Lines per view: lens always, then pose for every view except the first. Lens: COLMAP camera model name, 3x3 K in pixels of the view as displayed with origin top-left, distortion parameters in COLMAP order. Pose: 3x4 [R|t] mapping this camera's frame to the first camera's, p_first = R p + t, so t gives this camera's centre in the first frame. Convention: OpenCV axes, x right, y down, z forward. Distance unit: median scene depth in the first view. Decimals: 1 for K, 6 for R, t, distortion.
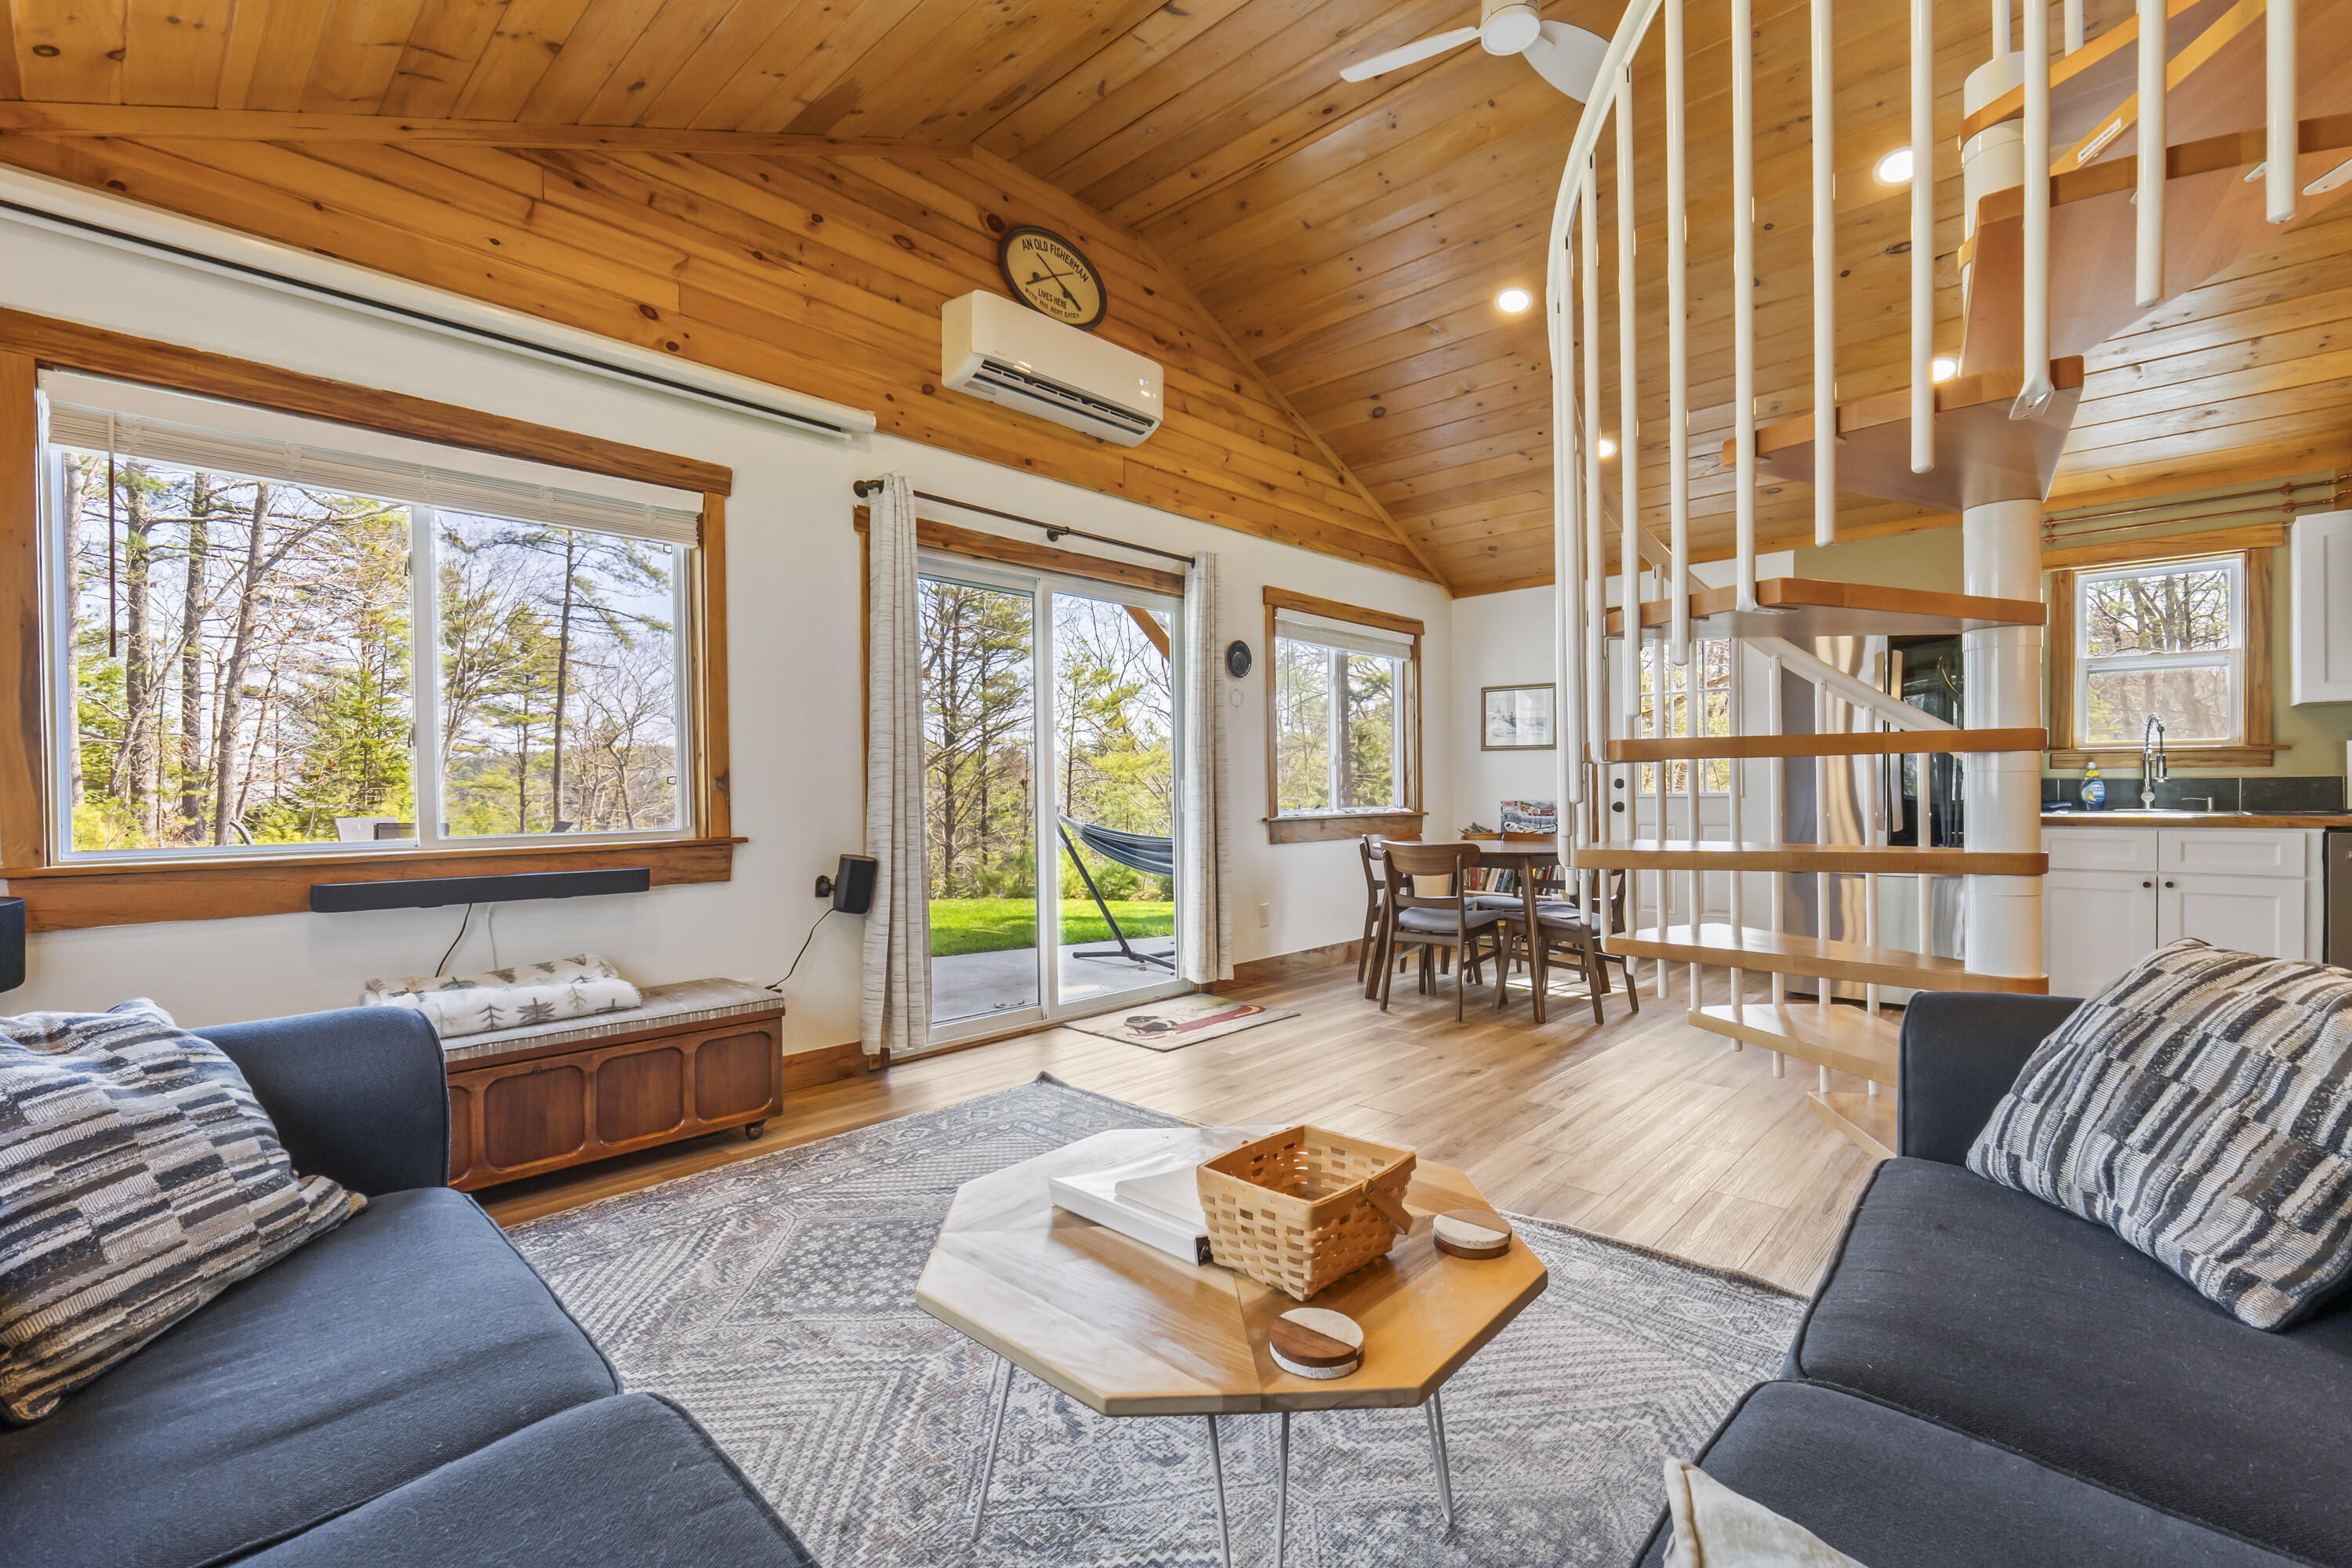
lens RADIAL K [[1033.8, 0, 1166.6], [0, 1033.8, 794.1], [0, 0, 1]] dist [0.000161, -0.000046]
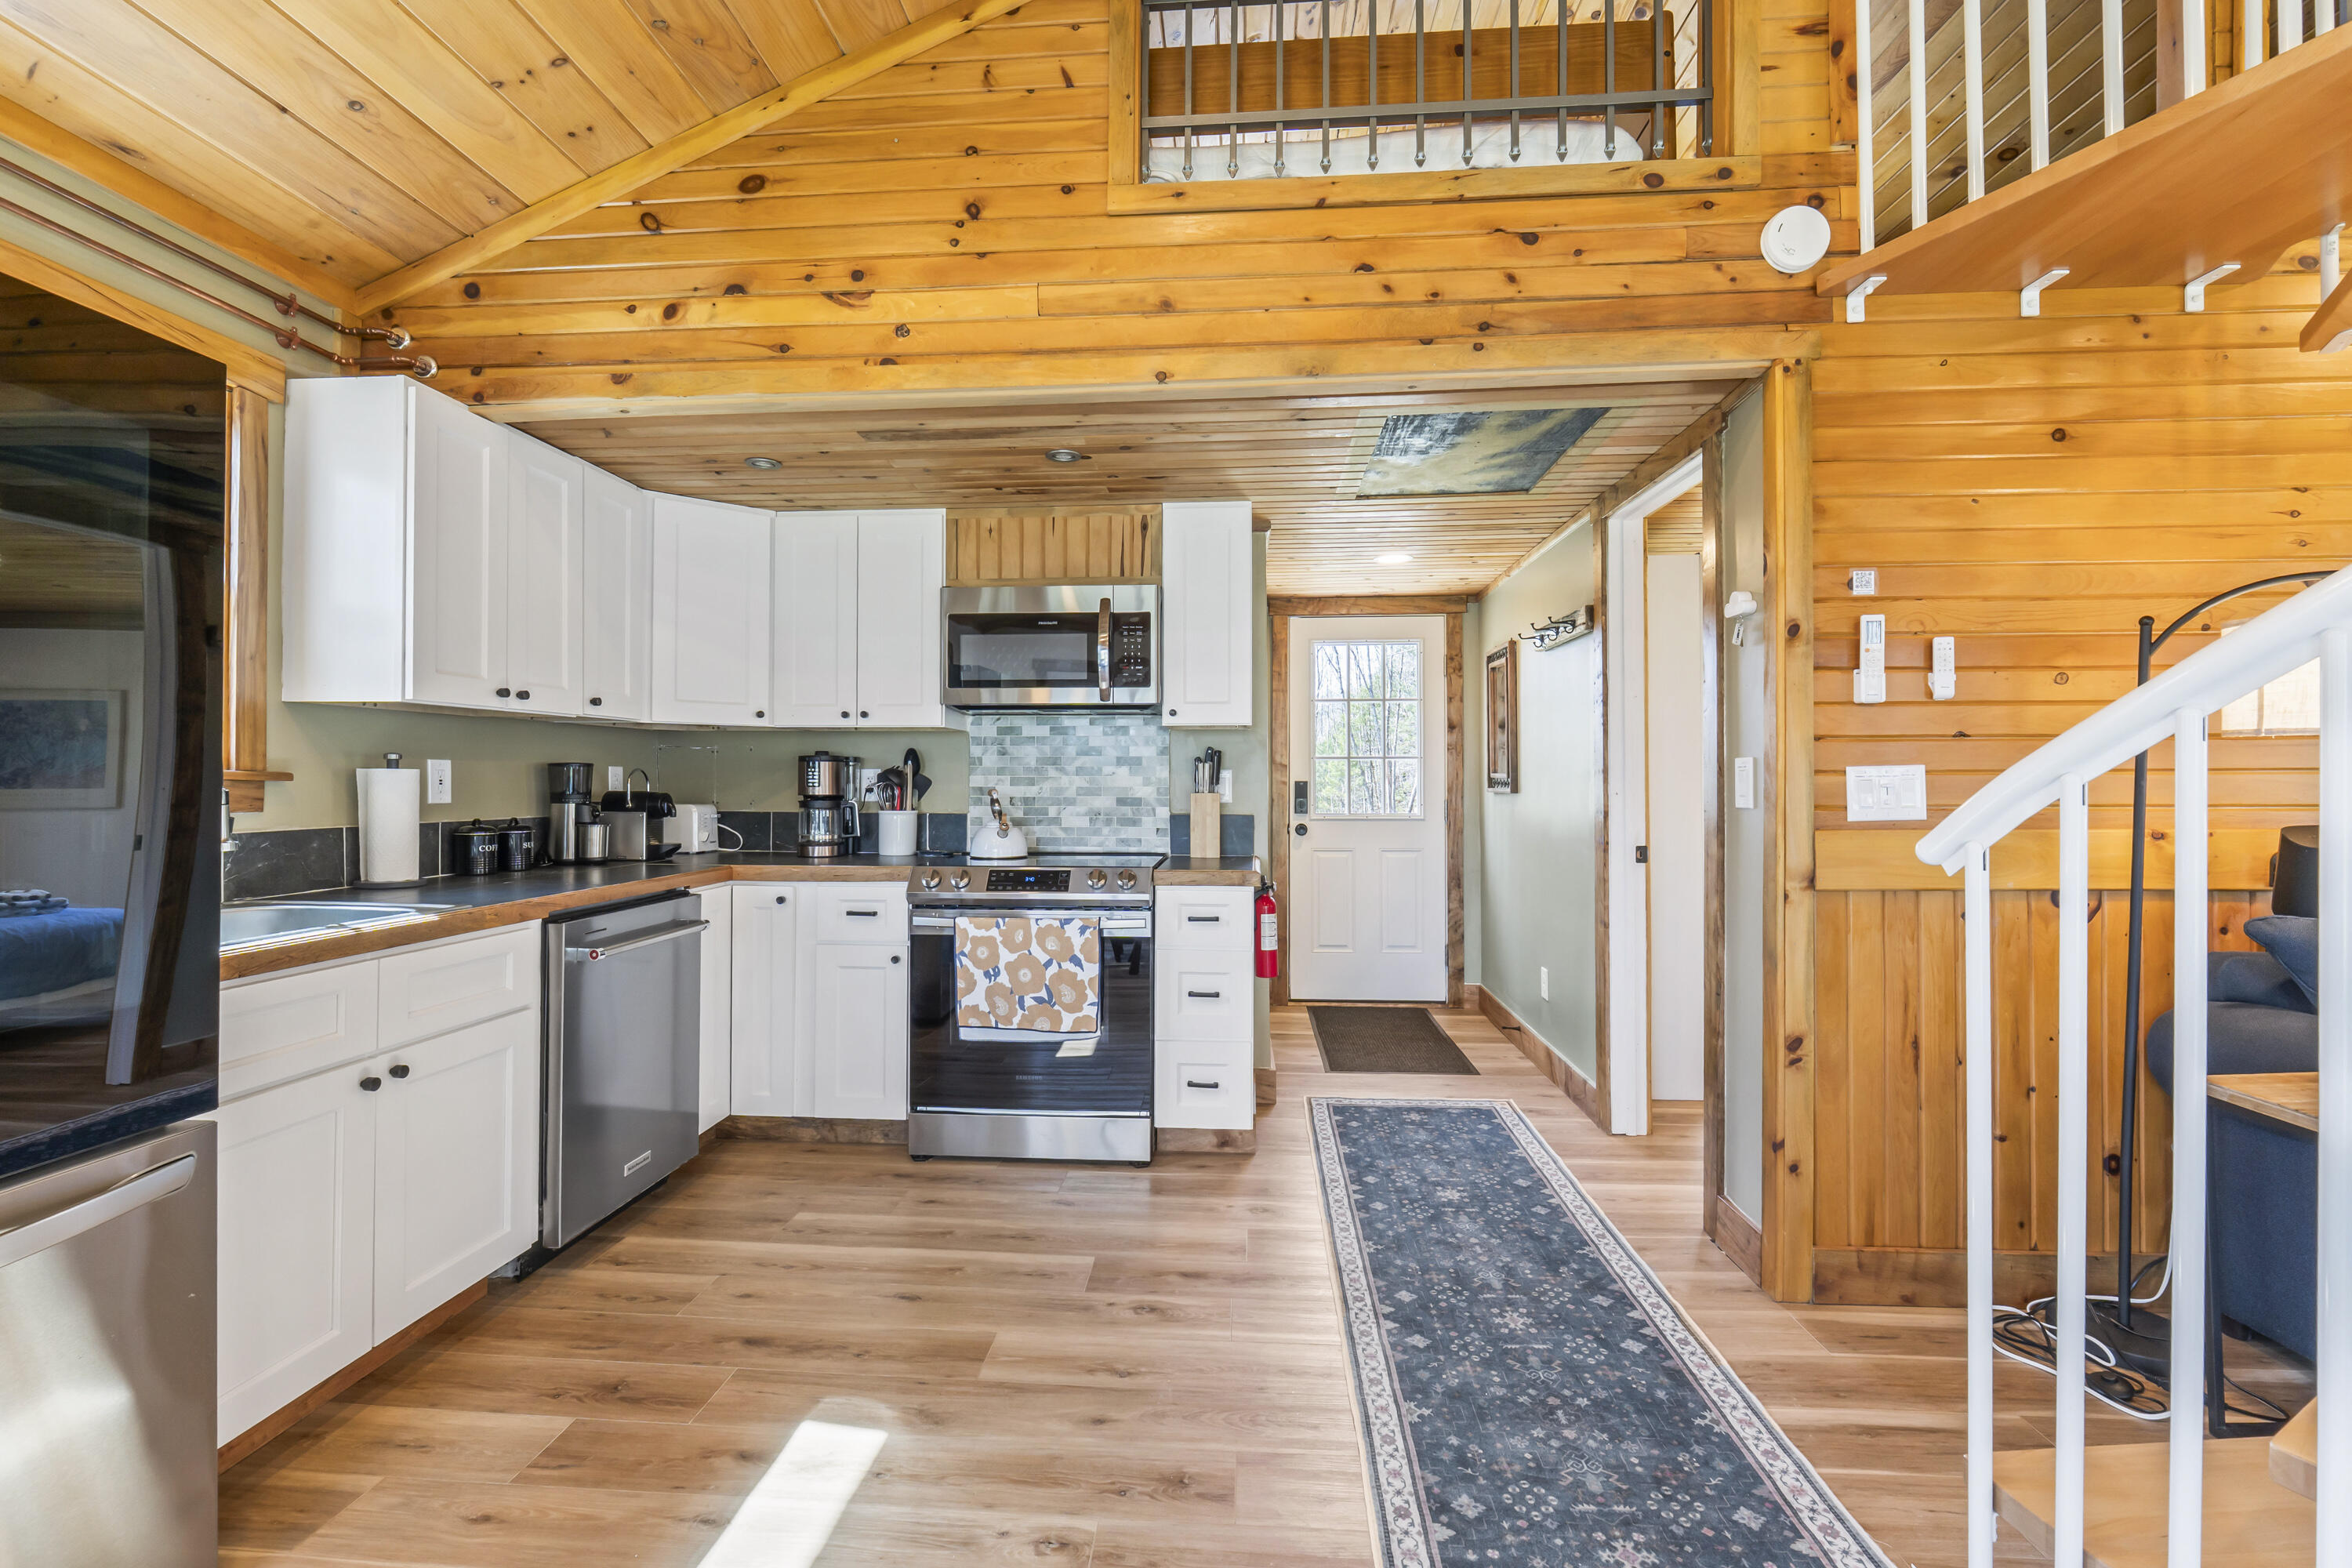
lens RADIAL K [[1004.3, 0, 1170.6], [0, 1004.3, 778.7], [0, 0, 1]] dist [-0.004151, -0.000537]
pose [[-0.628861, 0.014845, 0.777376, 0.295002], [0.009502, 0.999890, -0.011408, -0.025845], [-0.777460, 0.000212, -0.628933, 0.747430]]
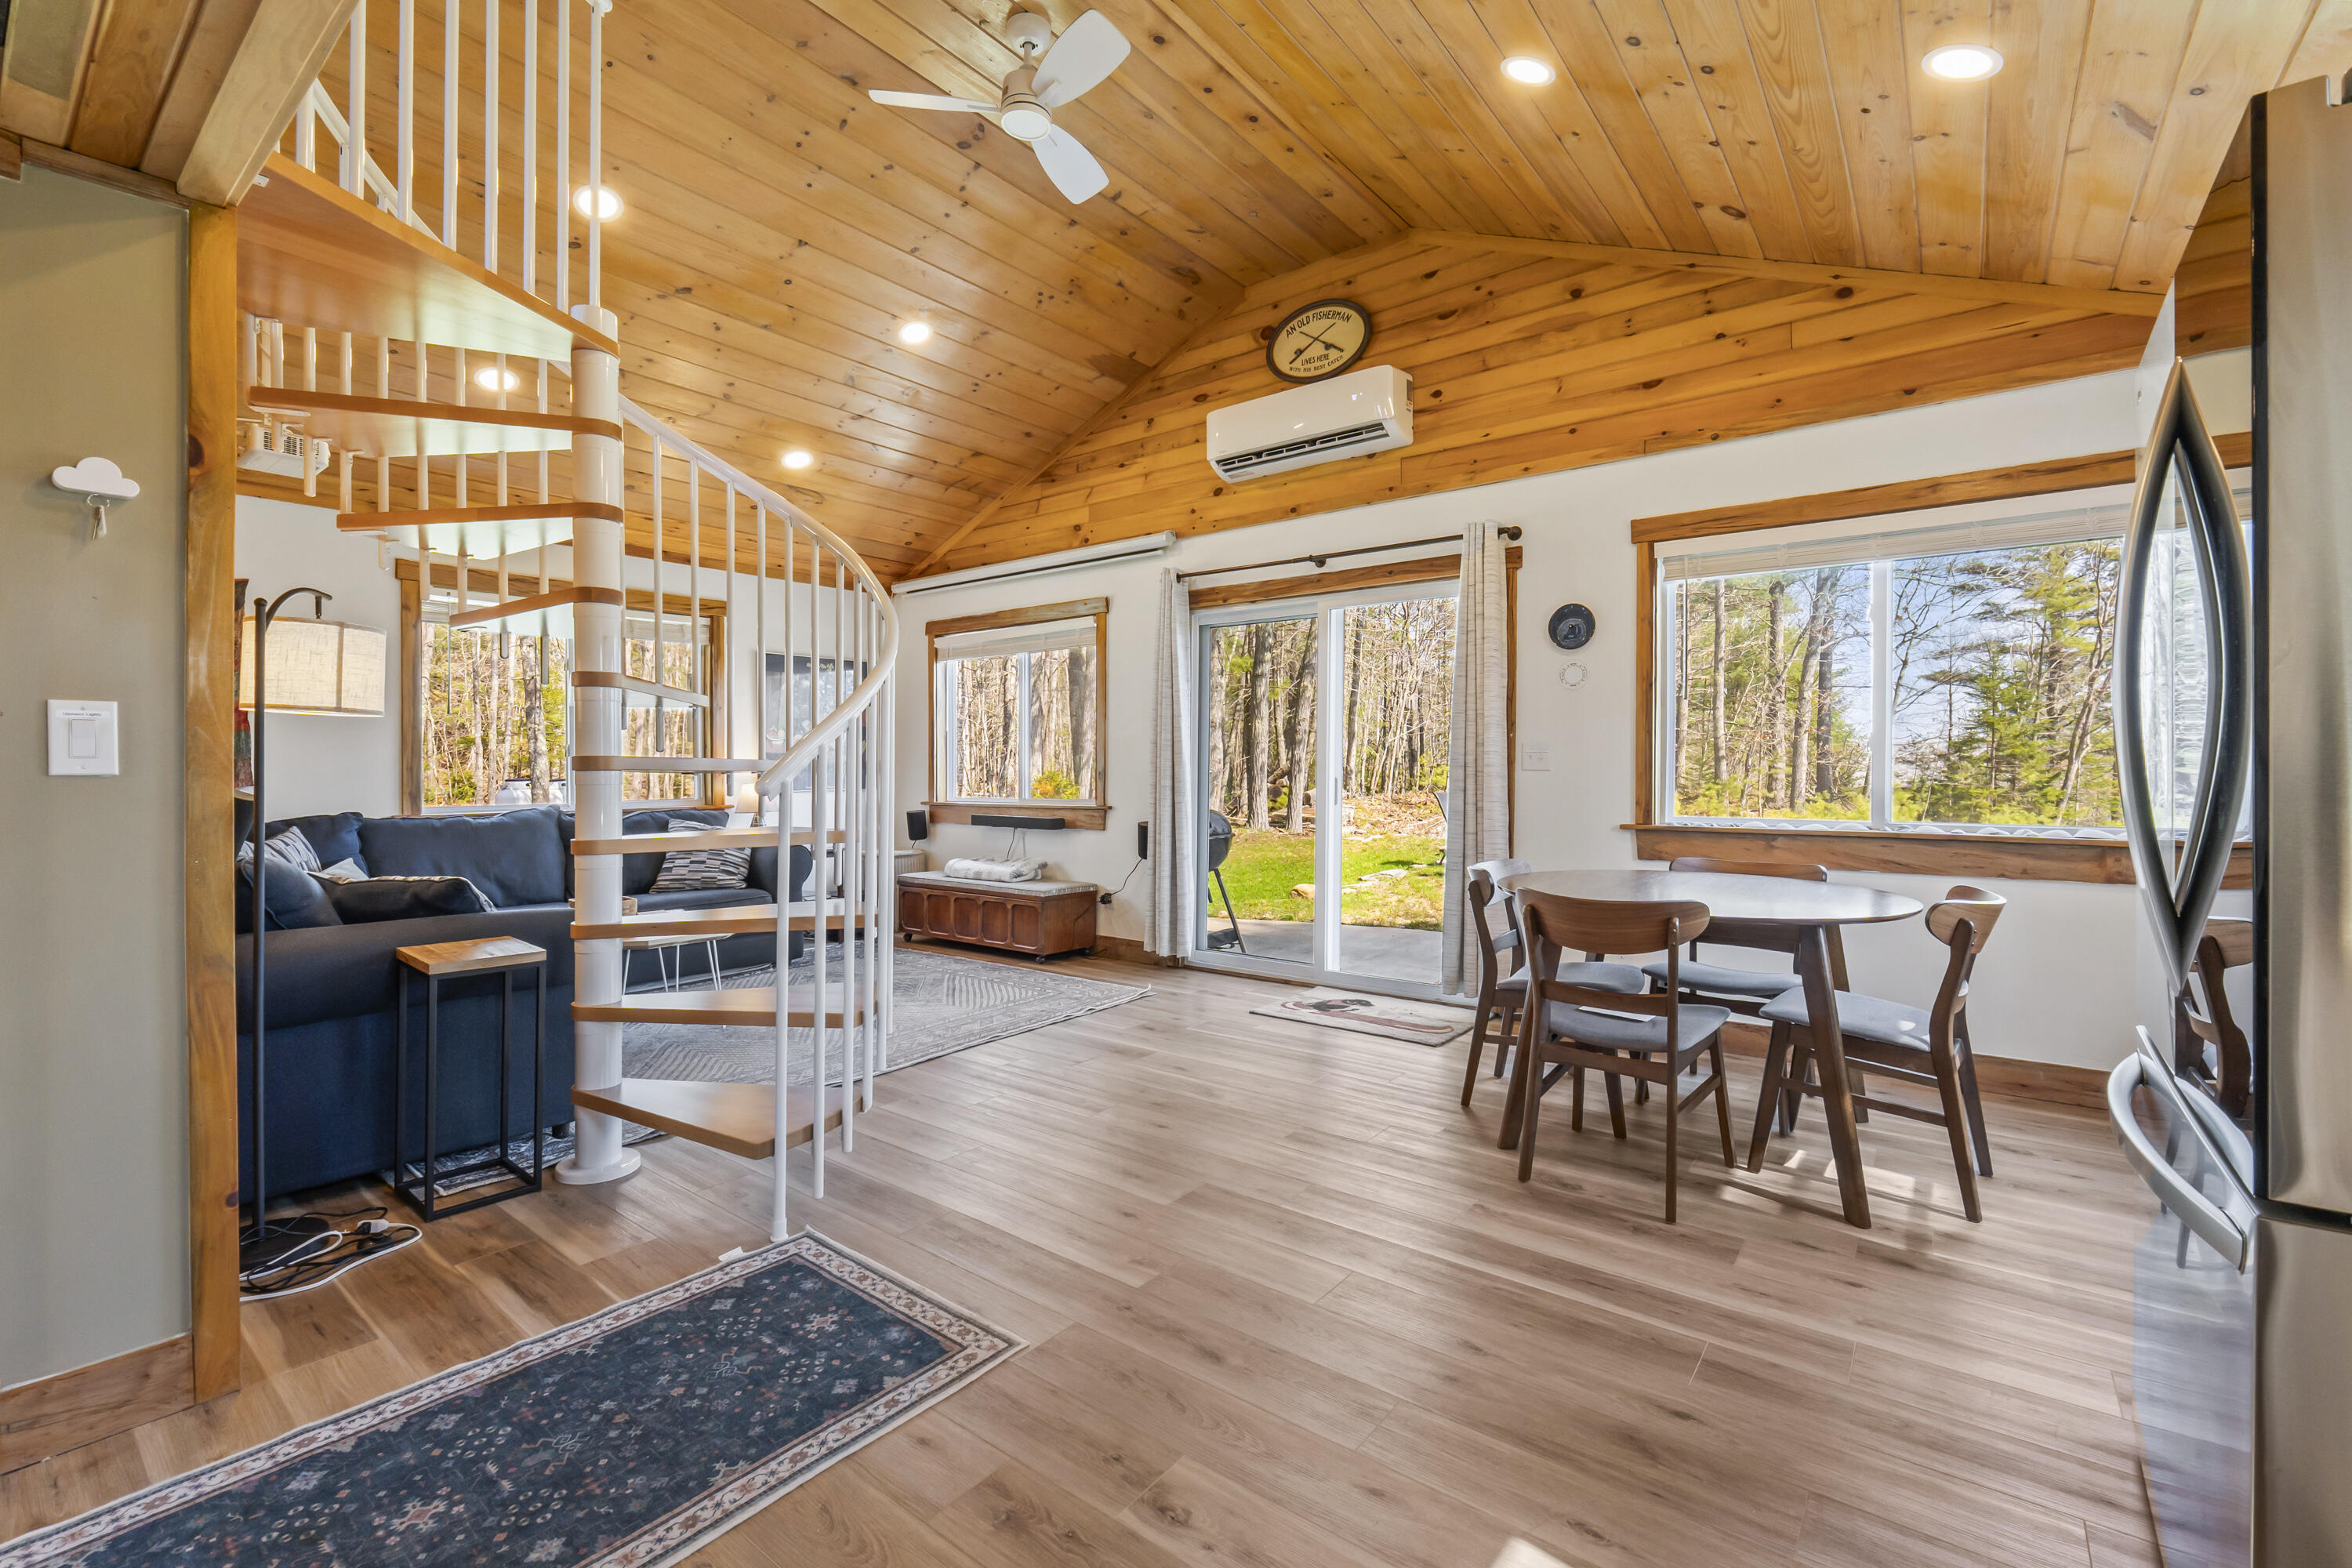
lens RADIAL K [[1003.0, 0, 1171.0], [0, 1003.0, 774.3], [0, 0, 1]] dist [-0.002643, -0.000115]
pose [[0.091186, 0.012990, -0.995749, 0.785087], [-0.005338, 0.999907, 0.012555, -0.020795], [0.995820, 0.004170, 0.091246, 0.578050]]
